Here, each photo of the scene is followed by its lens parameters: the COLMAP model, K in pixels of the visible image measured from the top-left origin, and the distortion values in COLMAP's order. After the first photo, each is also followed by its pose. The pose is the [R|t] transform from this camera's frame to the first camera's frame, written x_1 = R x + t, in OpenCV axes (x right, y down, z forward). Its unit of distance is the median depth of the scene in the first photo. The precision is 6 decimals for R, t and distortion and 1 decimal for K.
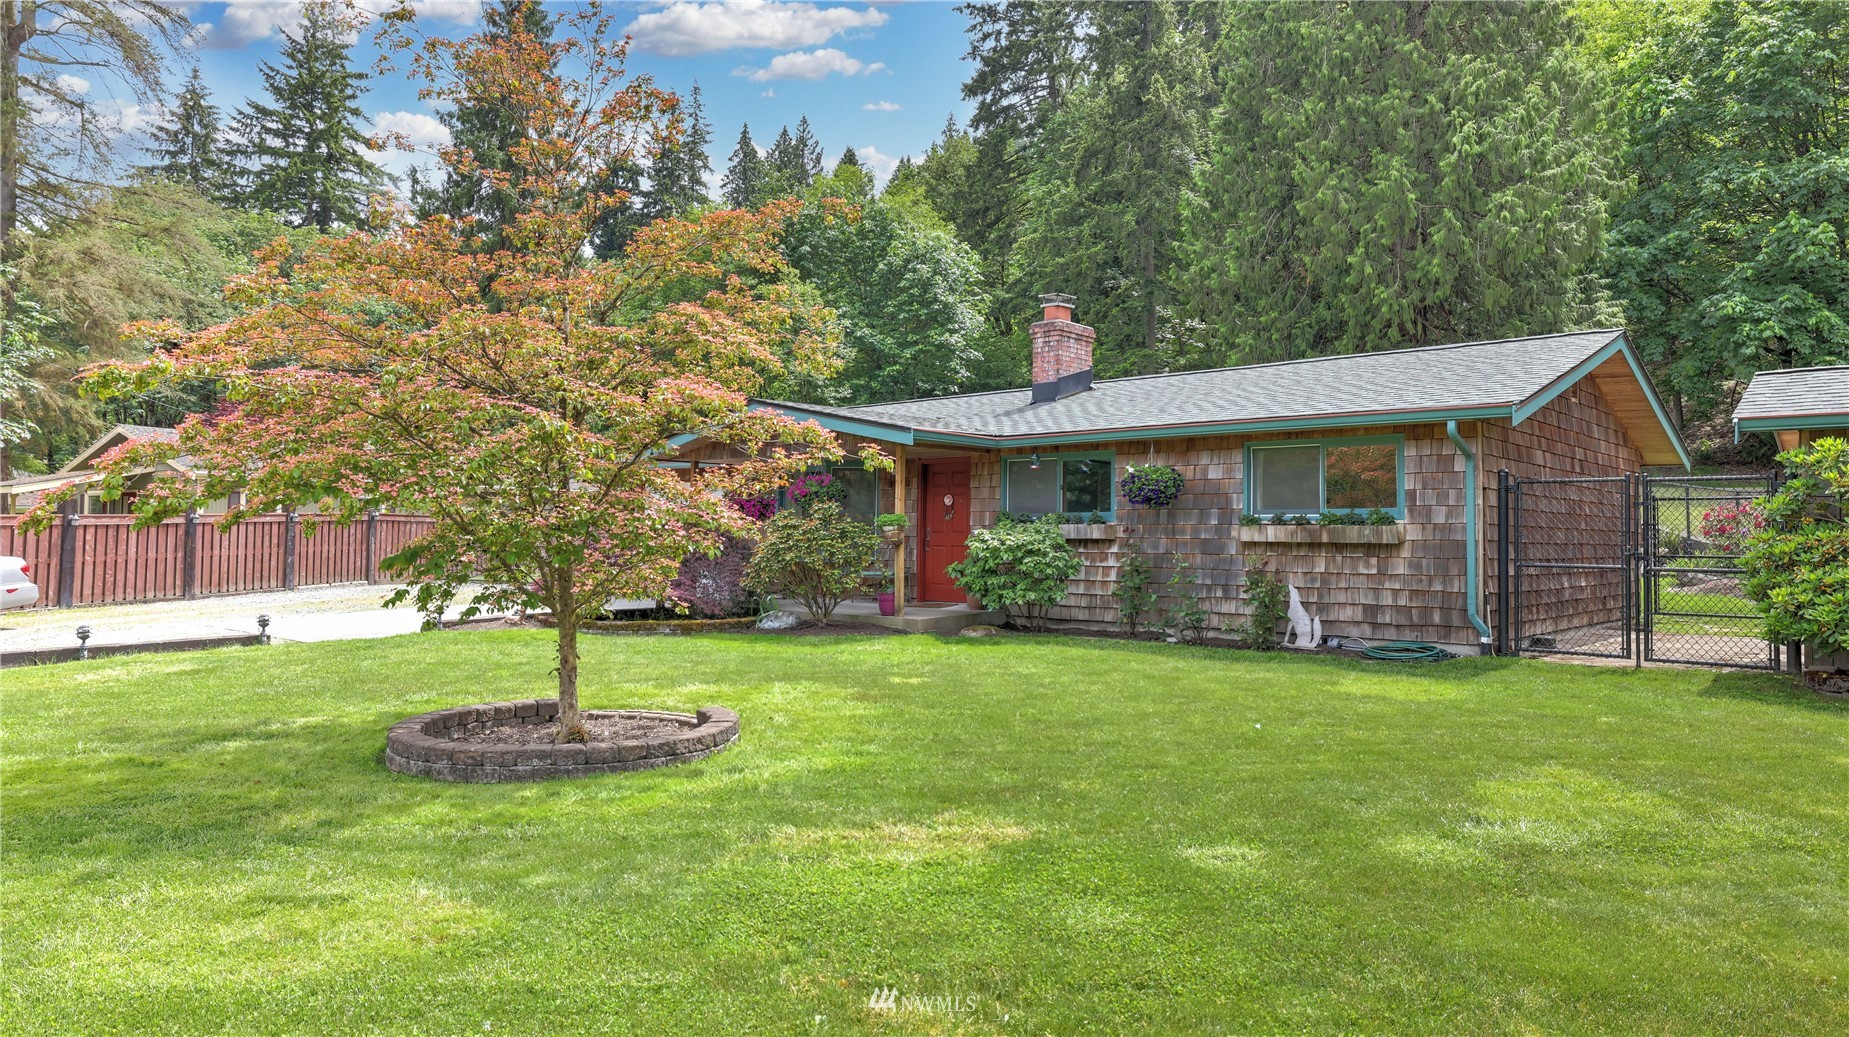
lens RADIAL K [[1168.6, 0, 919.0], [0, 1168.6, 498.0], [0, 0, 1]] dist [-0.003725, 0.027760]
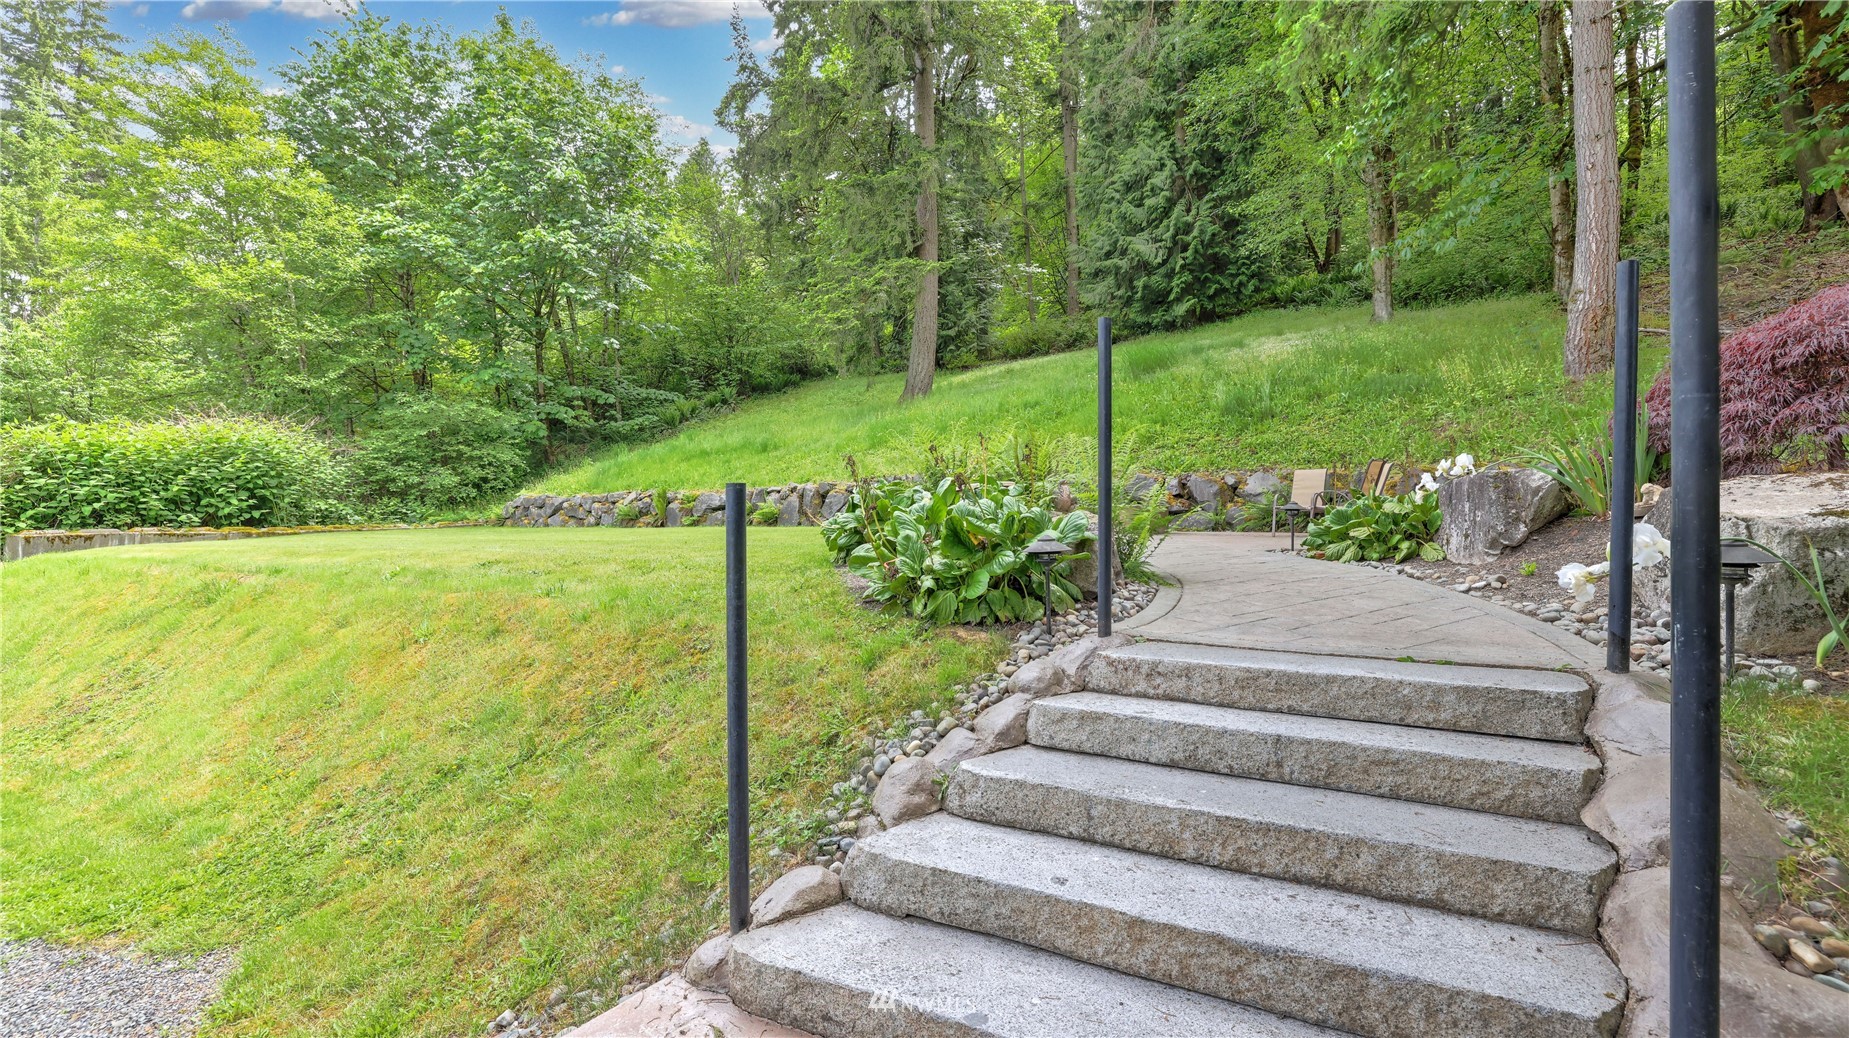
lens RADIAL K [[798.6, 0, 915.6], [0, 798.6, 499.5], [0, 0, 1]] dist [-0.045693, 0.018824]
pose [[0.999953, -0.009354, 0.002595, 0.746978], [0.009320, 0.999875, 0.012740, -0.053840], [-0.002714, -0.012715, 0.999915, 2.343317]]
